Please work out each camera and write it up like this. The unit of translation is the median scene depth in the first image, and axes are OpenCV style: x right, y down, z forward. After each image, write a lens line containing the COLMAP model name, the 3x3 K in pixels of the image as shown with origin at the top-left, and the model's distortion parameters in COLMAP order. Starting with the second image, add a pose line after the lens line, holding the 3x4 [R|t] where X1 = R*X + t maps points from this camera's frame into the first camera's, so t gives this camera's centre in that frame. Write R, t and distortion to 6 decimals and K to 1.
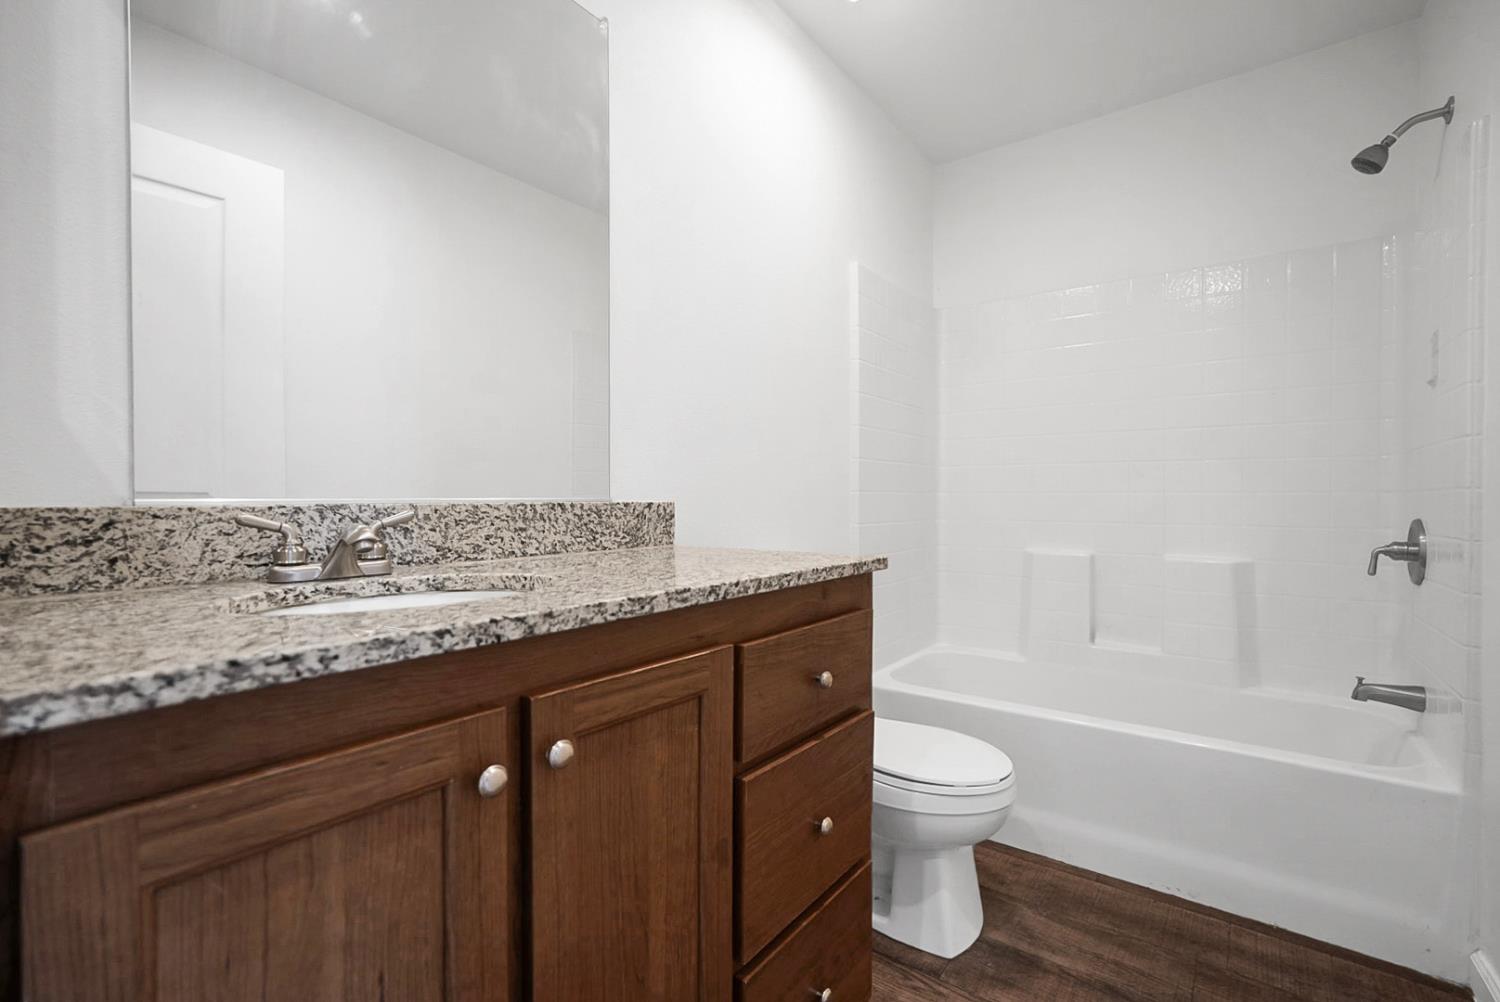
lens RADIAL K [[662.0, 0, 748.9], [0, 662.0, 494.5], [0, 0, 1]] dist [0.001708, 0.000918]
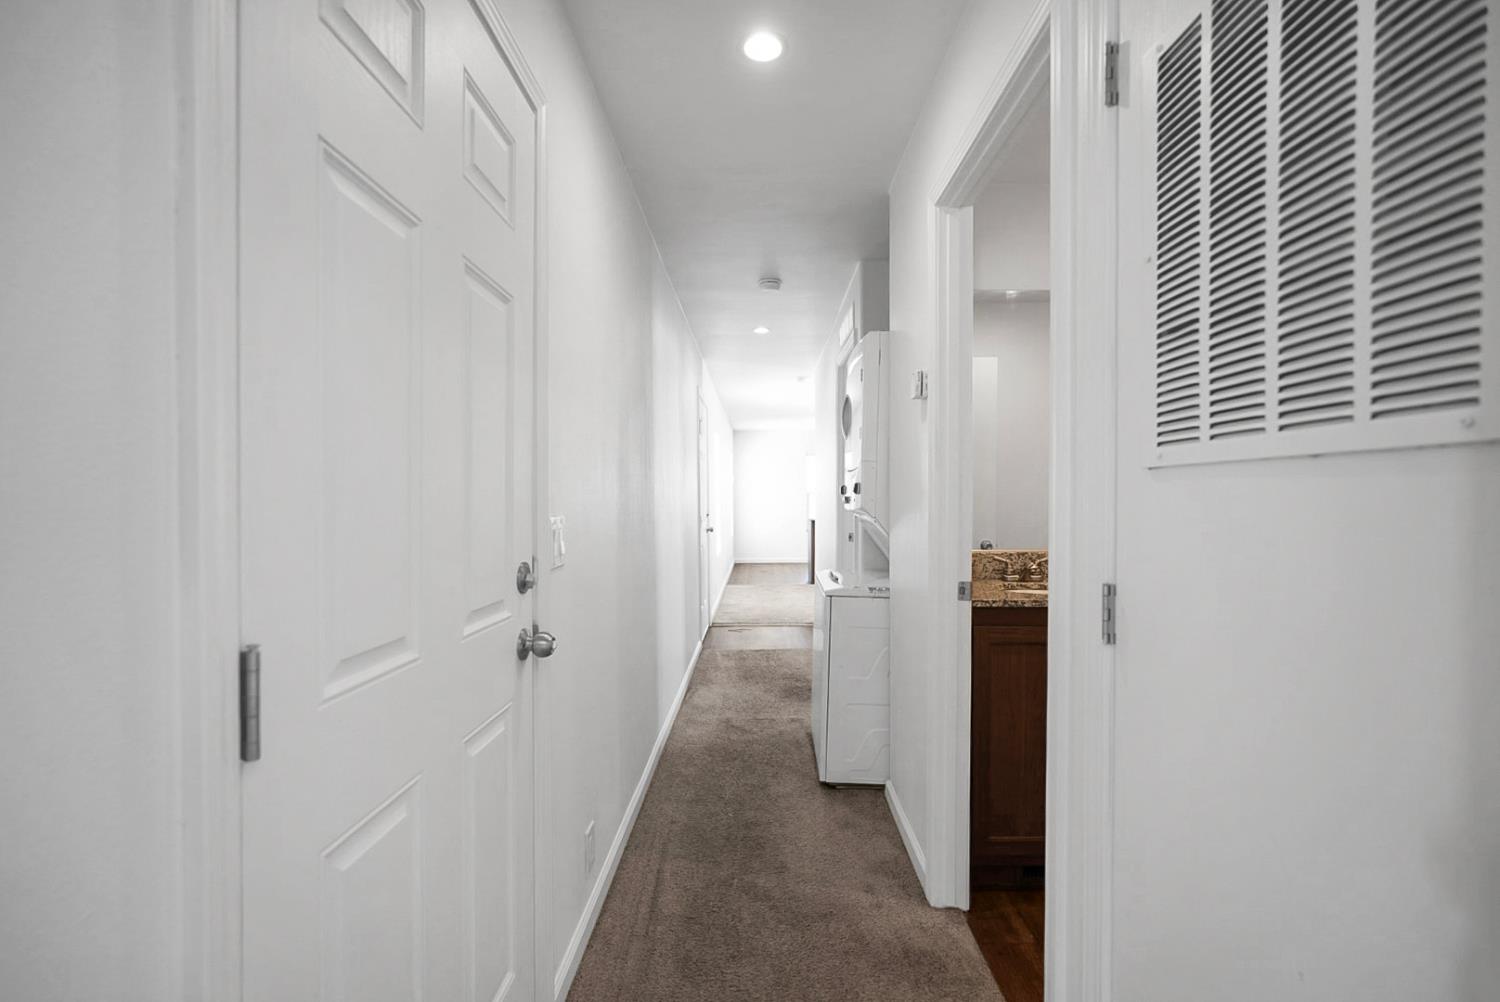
lens RADIAL K [[662.0, 0, 748.9], [0, 662.0, 494.5], [0, 0, 1]] dist [0.001708, 0.000918]
pose [[0.586211, 0.003632, -0.810151, 0.951650], [0.002714, 0.999976, 0.006448, -0.258782], [0.810154, -0.005979, 0.586186, -1.562942]]
